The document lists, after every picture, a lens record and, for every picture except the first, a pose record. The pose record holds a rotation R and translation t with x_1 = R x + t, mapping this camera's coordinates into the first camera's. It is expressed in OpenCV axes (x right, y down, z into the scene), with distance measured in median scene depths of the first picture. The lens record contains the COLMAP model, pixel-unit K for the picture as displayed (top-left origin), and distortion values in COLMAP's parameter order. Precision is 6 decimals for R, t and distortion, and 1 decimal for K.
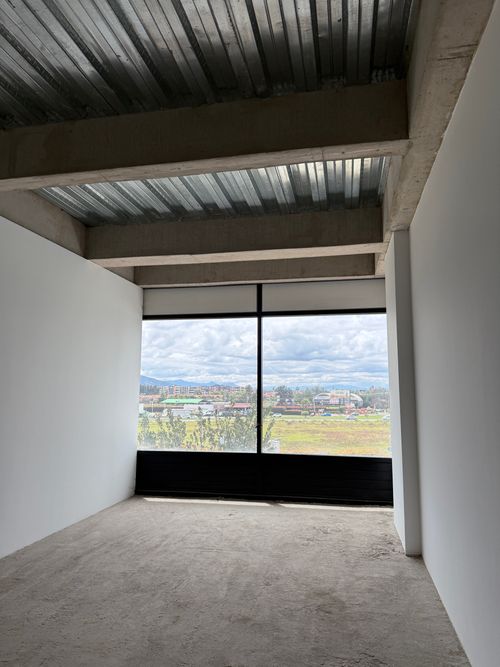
lens RADIAL K [[477.0, 0, 253.7], [0, 477.0, 332.8], [0, 0, 1]] dist [0.047520, -0.051978]
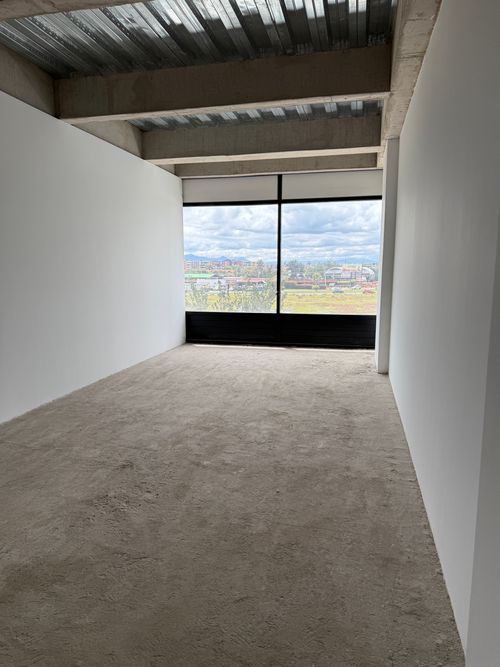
lens RADIAL K [[477.0, 0, 241.1], [0, 477.0, 347.2], [0, 0, 1]] dist [0.047520, -0.051978]
pose [[0.998803, 0.001802, -0.048889, -0.029518], [0.012267, 0.958171, 0.285934, -0.039341], [0.047359, -0.286191, 0.957001, -0.323467]]
